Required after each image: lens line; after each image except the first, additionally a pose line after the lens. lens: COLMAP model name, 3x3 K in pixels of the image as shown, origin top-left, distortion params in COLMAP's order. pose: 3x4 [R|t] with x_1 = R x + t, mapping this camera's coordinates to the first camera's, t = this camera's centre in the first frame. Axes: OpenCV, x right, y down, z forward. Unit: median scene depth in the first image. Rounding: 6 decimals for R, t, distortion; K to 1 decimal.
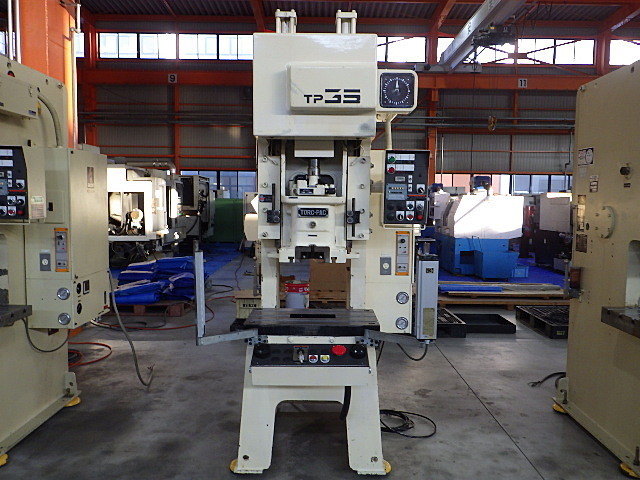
lens RADIAL K [[533.9, 0, 318.5], [0, 533.9, 243.5], [0, 0, 1]] dist [-0.002057, -0.000632]
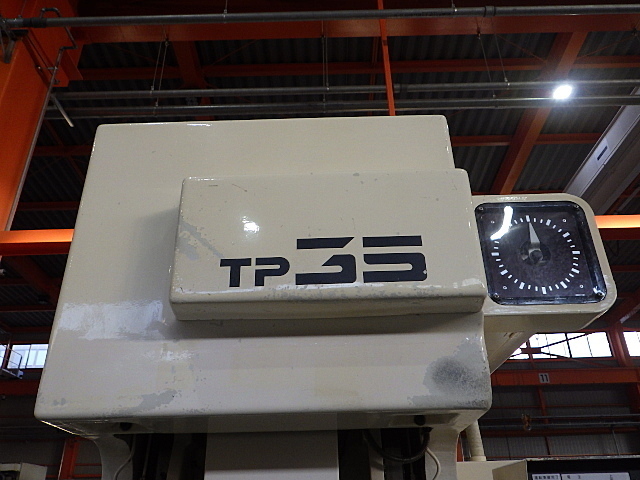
lens RADIAL K [[526.9, 0, 317.5], [0, 526.9, 241.8], [0, 0, 1]] dist [-0.001846, -0.001202]
pose [[0.999313, -0.036181, -0.007984, 0.022371], [0.026168, 0.841762, -0.539215, -0.119409], [0.026230, 0.538636, 0.842130, 0.667567]]
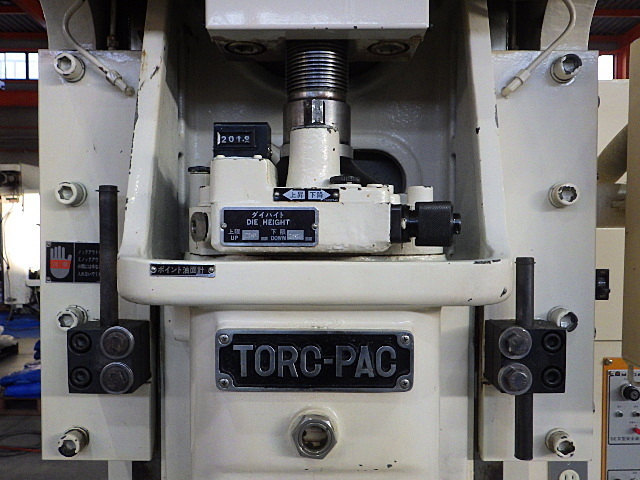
lens RADIAL K [[526.9, 0, 317.5], [0, 526.9, 241.8], [0, 0, 1]] dist [-0.001846, -0.001202]
pose [[0.999953, -0.009589, -0.001506, -0.008423], [0.009488, 0.998351, -0.056618, -0.080195], [0.002046, 0.056601, 0.998395, 0.802286]]
